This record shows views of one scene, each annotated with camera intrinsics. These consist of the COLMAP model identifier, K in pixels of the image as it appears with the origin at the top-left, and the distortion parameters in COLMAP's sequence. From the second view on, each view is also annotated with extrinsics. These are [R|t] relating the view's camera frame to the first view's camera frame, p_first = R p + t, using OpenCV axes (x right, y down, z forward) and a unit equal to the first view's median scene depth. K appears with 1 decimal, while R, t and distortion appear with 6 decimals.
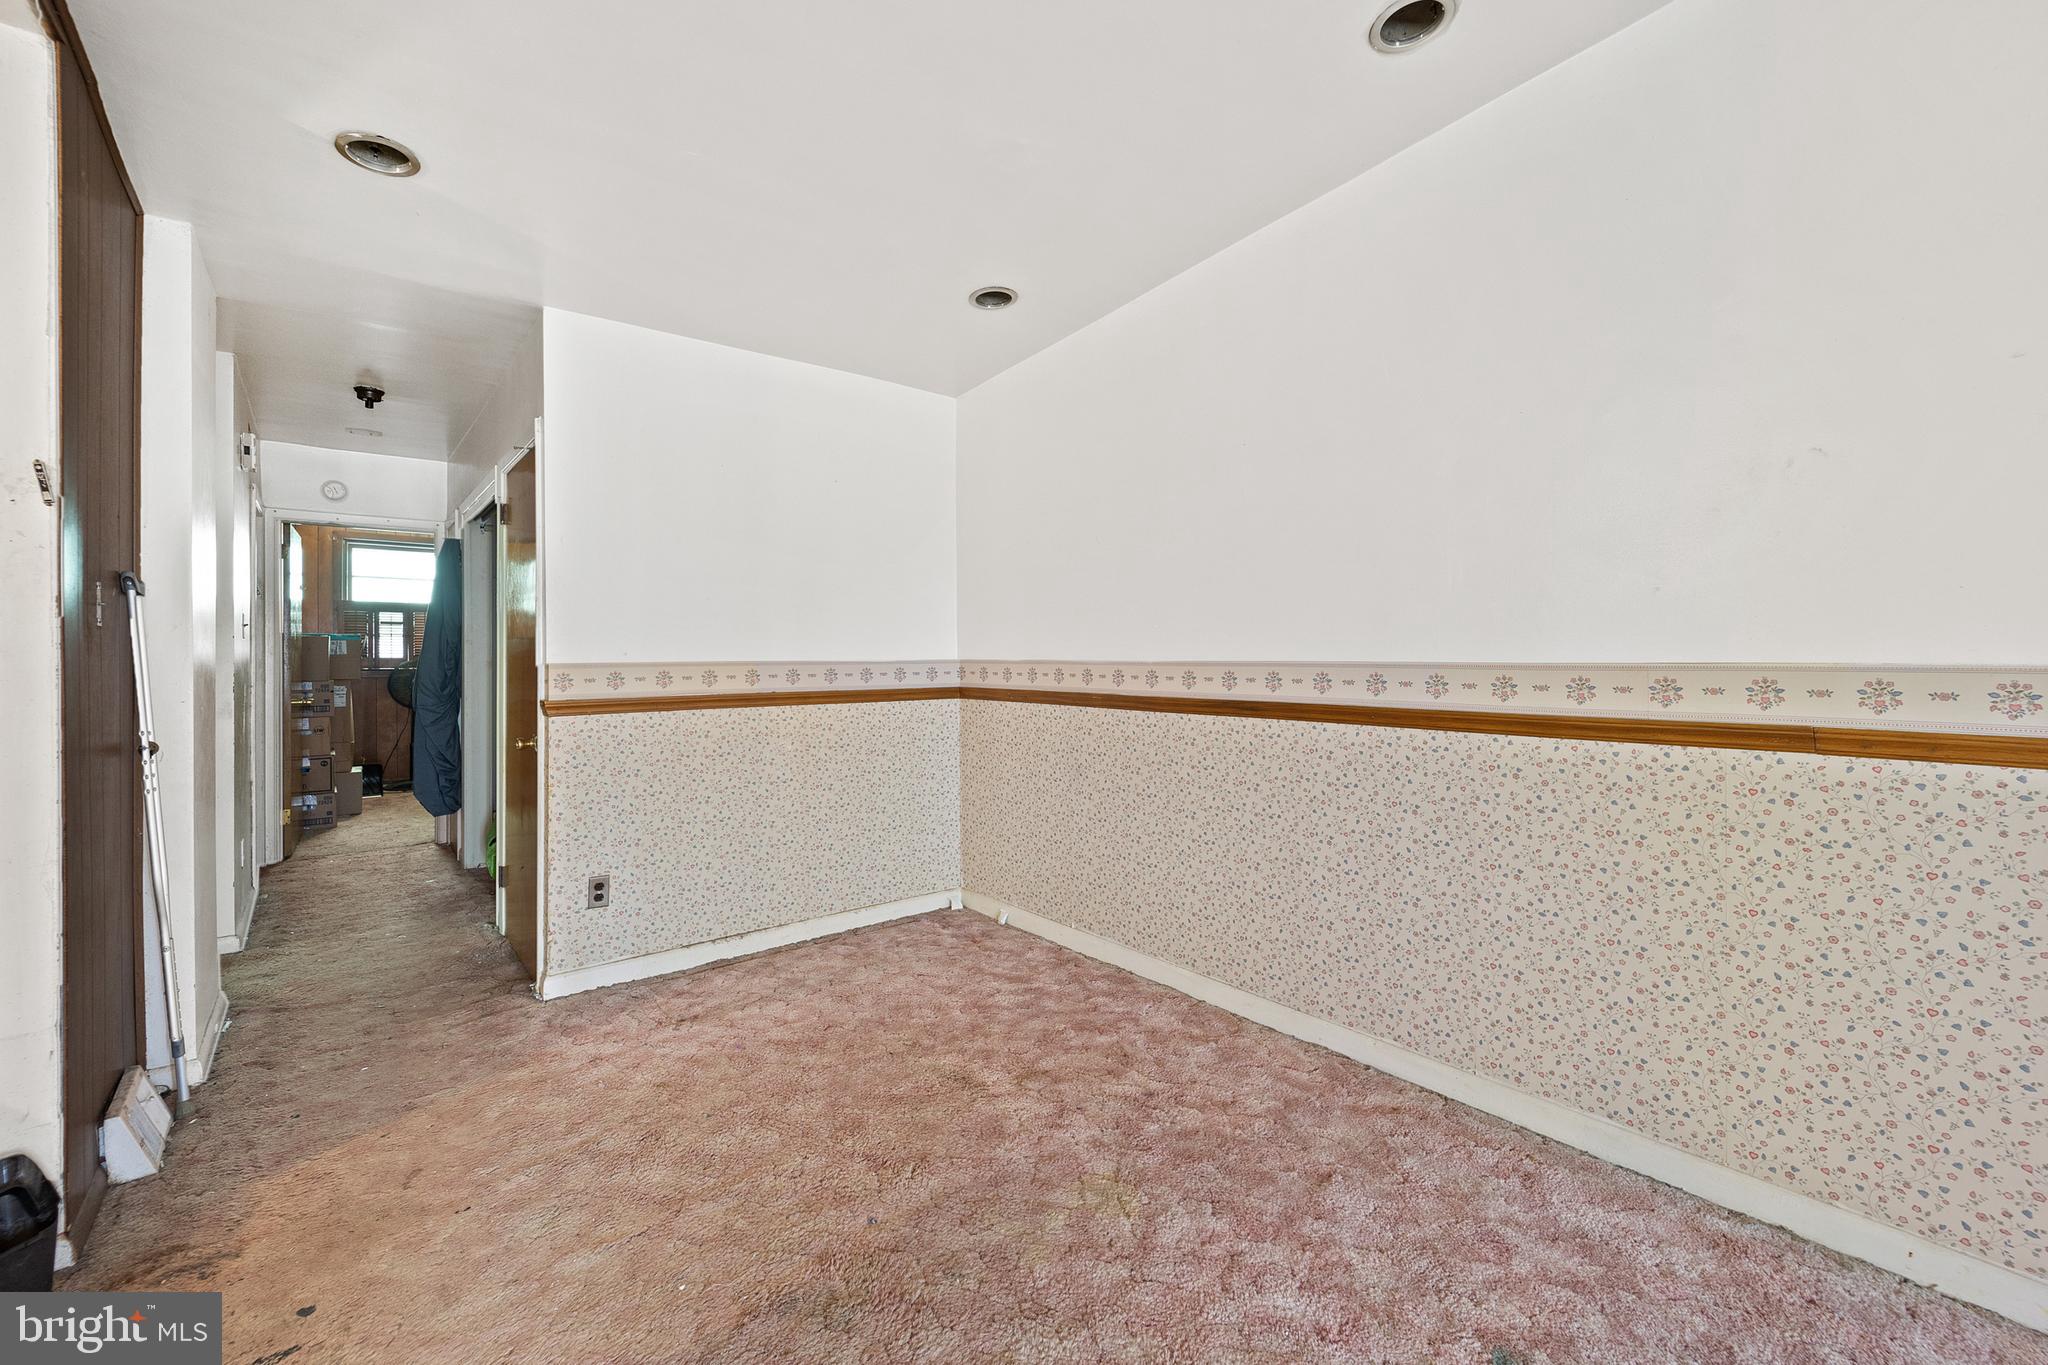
lens RADIAL K [[842.9, 0, 1018.2], [0, 842.9, 660.7], [0, 0, 1]] dist [0.000742, -0.000796]
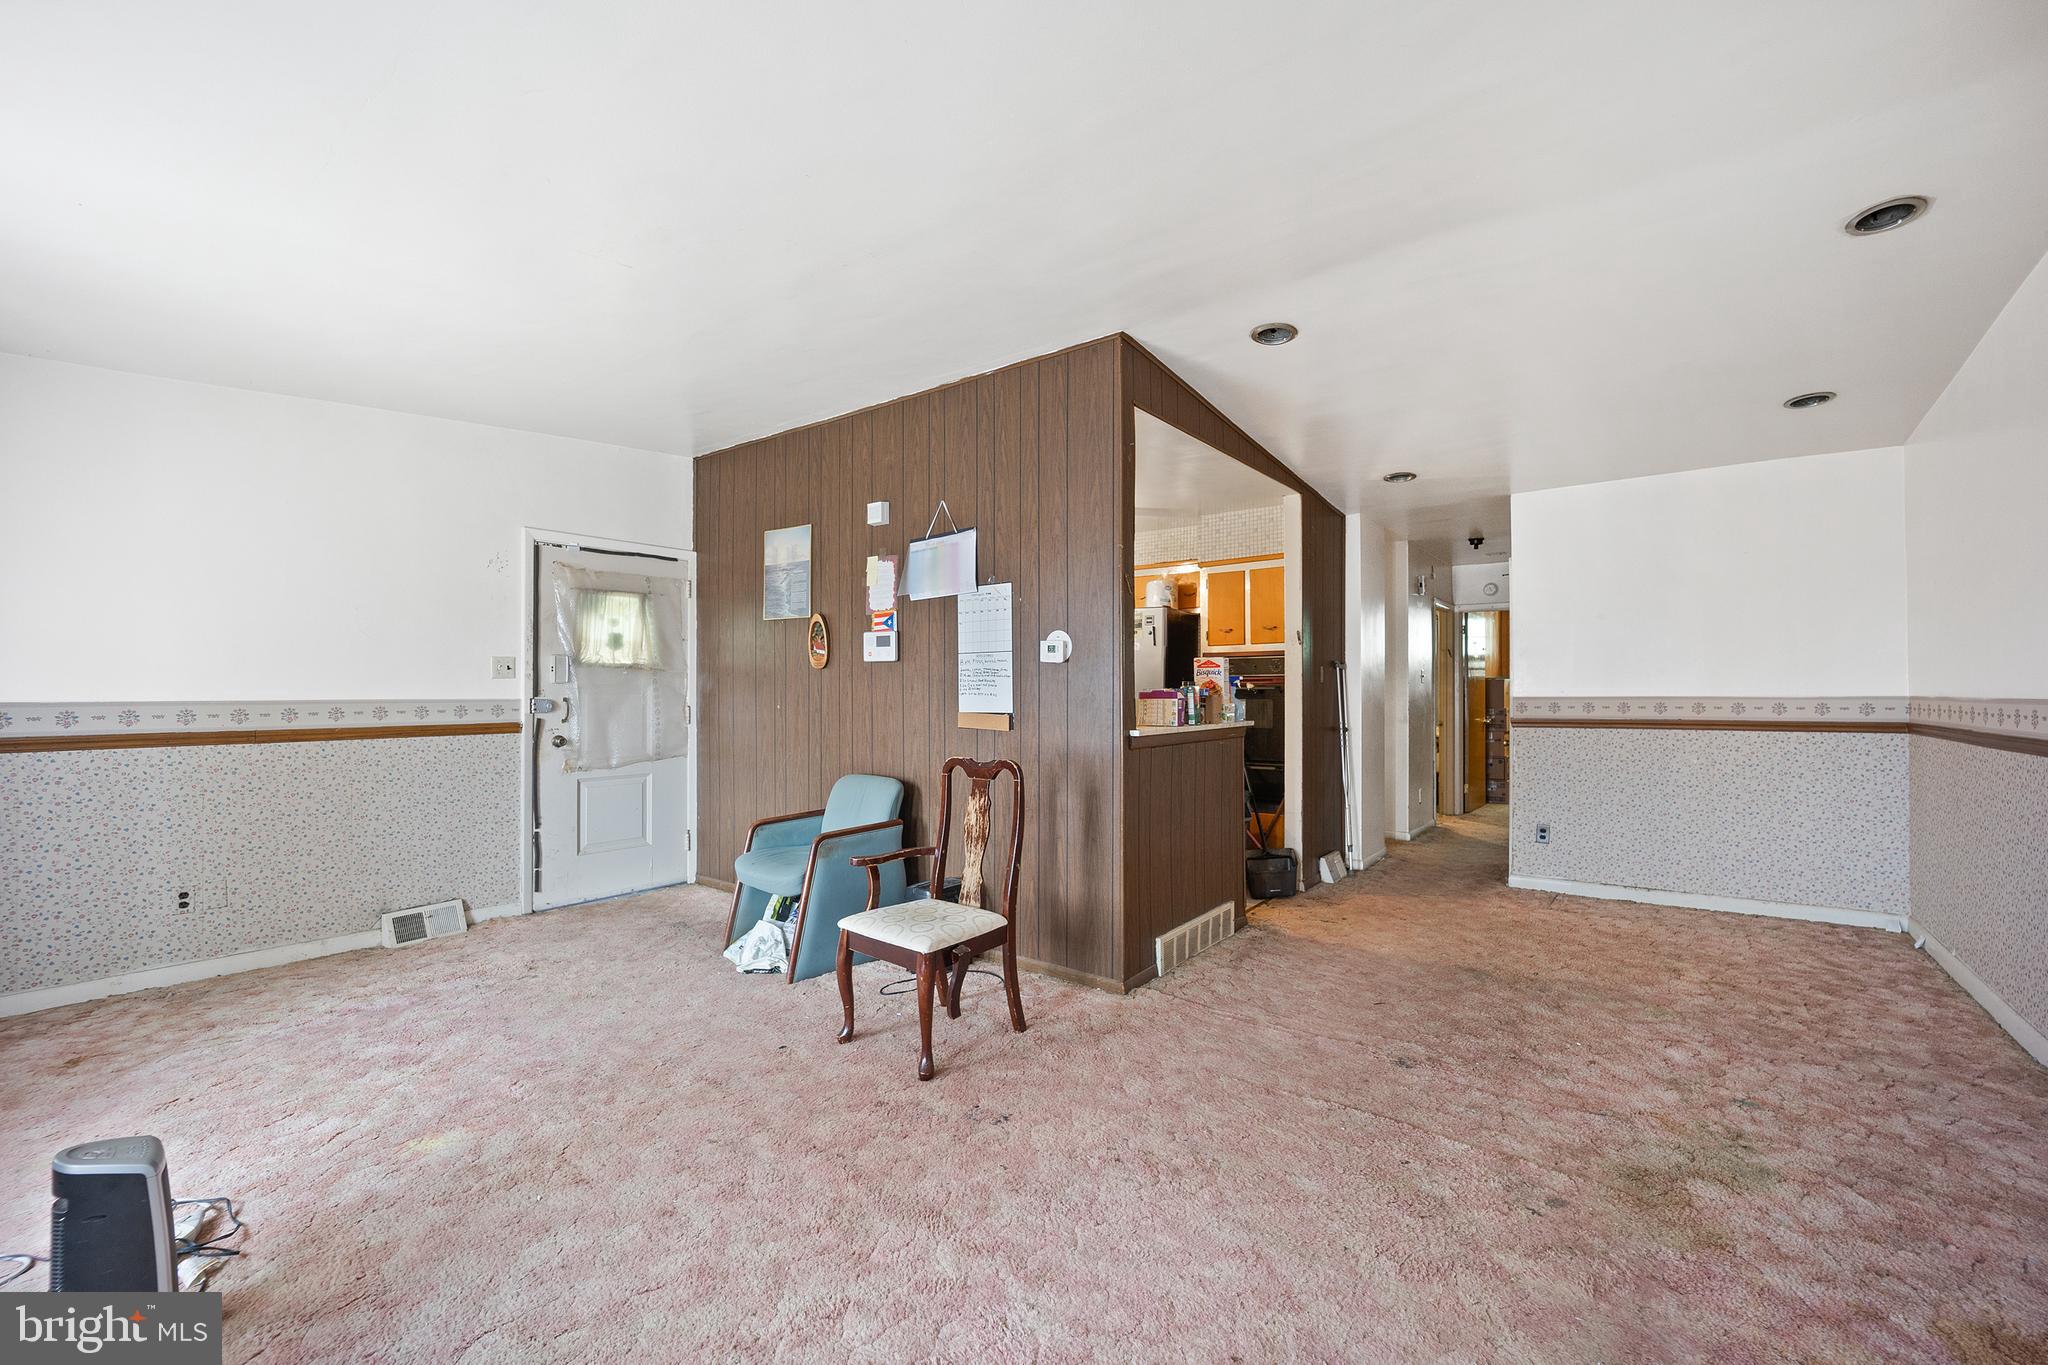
lens RADIAL K [[842.9, 0, 1019.0], [0, 842.9, 676.6], [0, 0, 1]] dist [0.000742, -0.000796]
pose [[0.228205, -0.017406, -0.973457, 0.739815], [-0.001811, 0.999831, -0.018302, -0.004858], [0.973611, 0.005939, 0.228135, -0.326787]]
